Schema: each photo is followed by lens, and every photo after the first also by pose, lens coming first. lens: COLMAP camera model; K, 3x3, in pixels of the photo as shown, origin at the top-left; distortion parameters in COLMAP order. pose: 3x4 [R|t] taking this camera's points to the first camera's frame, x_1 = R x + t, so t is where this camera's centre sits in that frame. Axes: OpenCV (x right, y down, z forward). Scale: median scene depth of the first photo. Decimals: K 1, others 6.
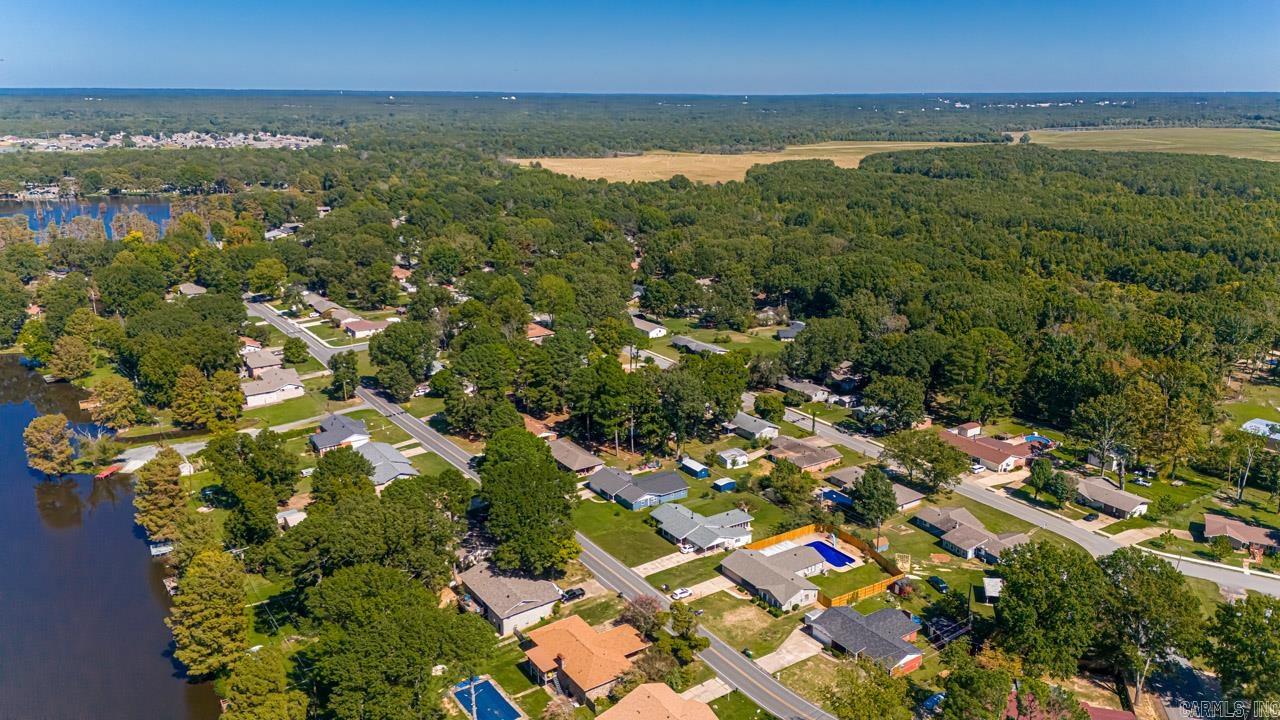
lens RADIAL K [[934.9, 0, 640.0], [0, 934.9, 360.0], [0, 0, 1]] dist [0.095114, -0.110051]
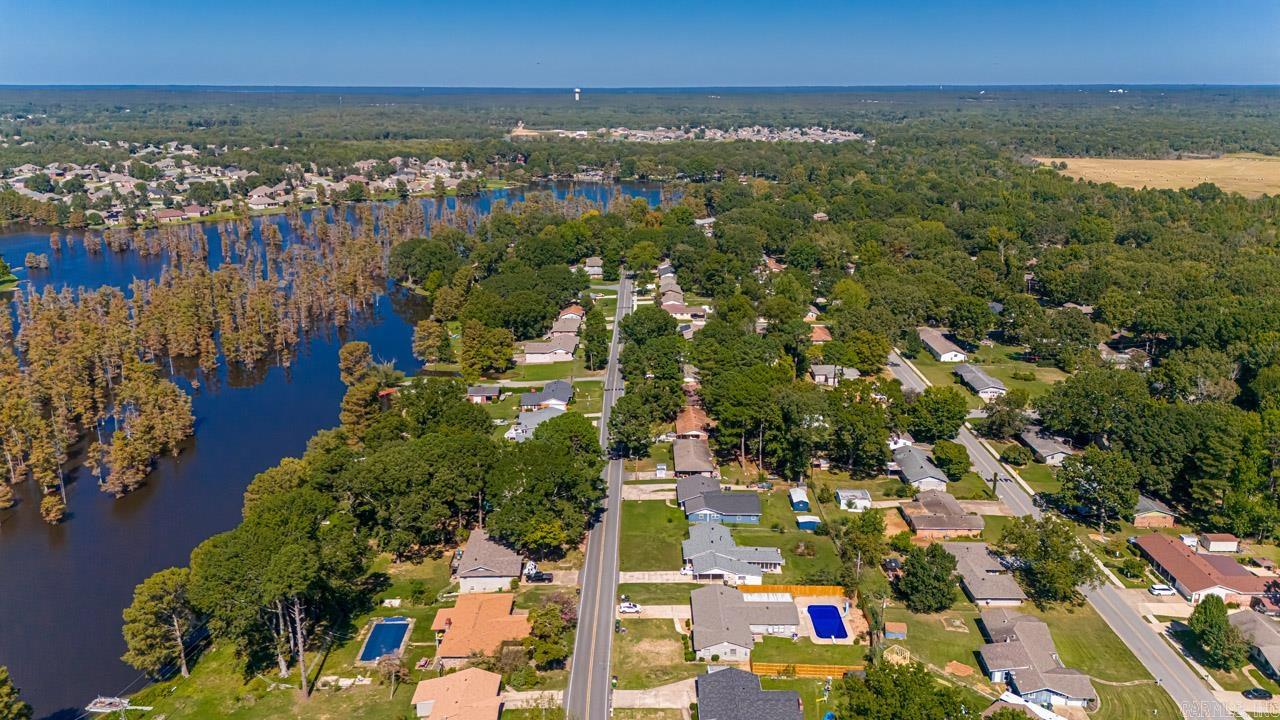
lens RADIAL K [[934.9, 0, 640.0], [0, 934.9, 360.0], [0, 0, 1]] dist [0.095114, -0.110051]
pose [[0.825152, 0.154702, -0.543315, 0.395138], [-0.152042, 0.987101, 0.050153, -0.039773], [0.544066, 0.041223, 0.838029, 0.133029]]
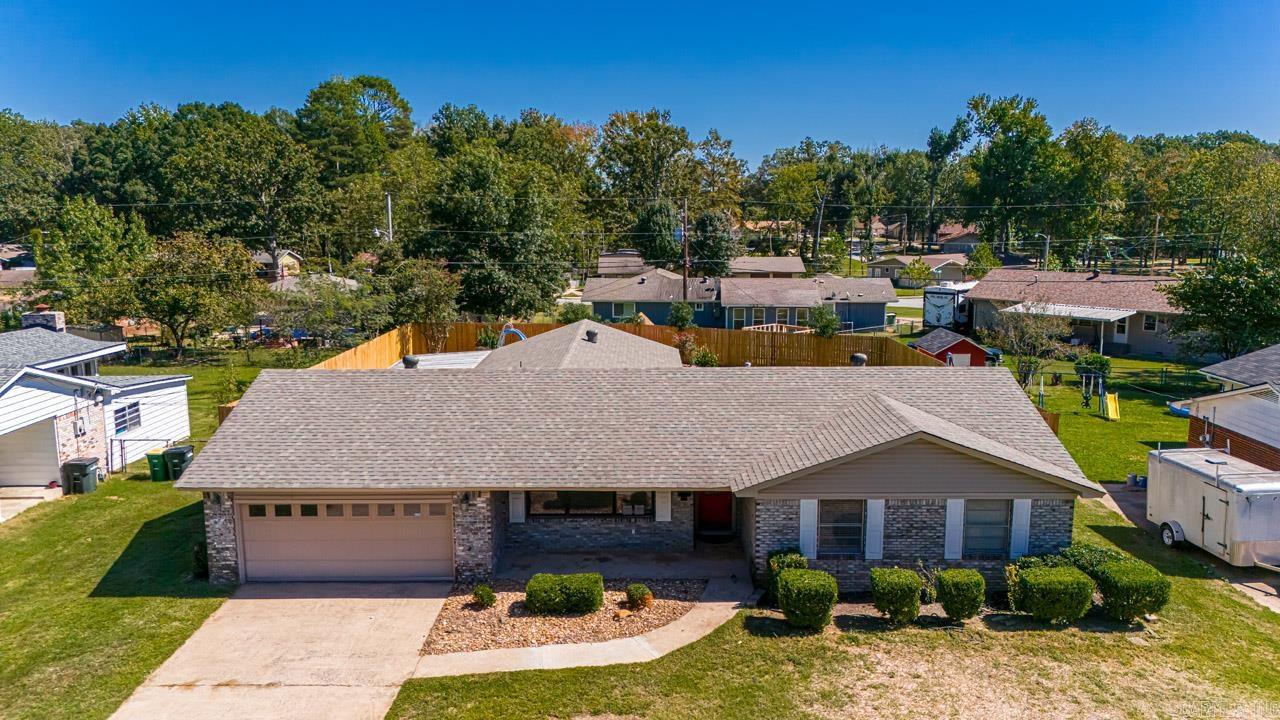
lens RADIAL K [[934.9, 0, 640.0], [0, 934.9, 360.0], [0, 0, 1]] dist [0.095114, -0.110051]
pose [[0.568934, -0.141248, 0.810162, 0.024421], [0.235689, 0.971821, 0.003921, 0.162888], [-0.787886, 0.188716, 0.586193, 0.685010]]
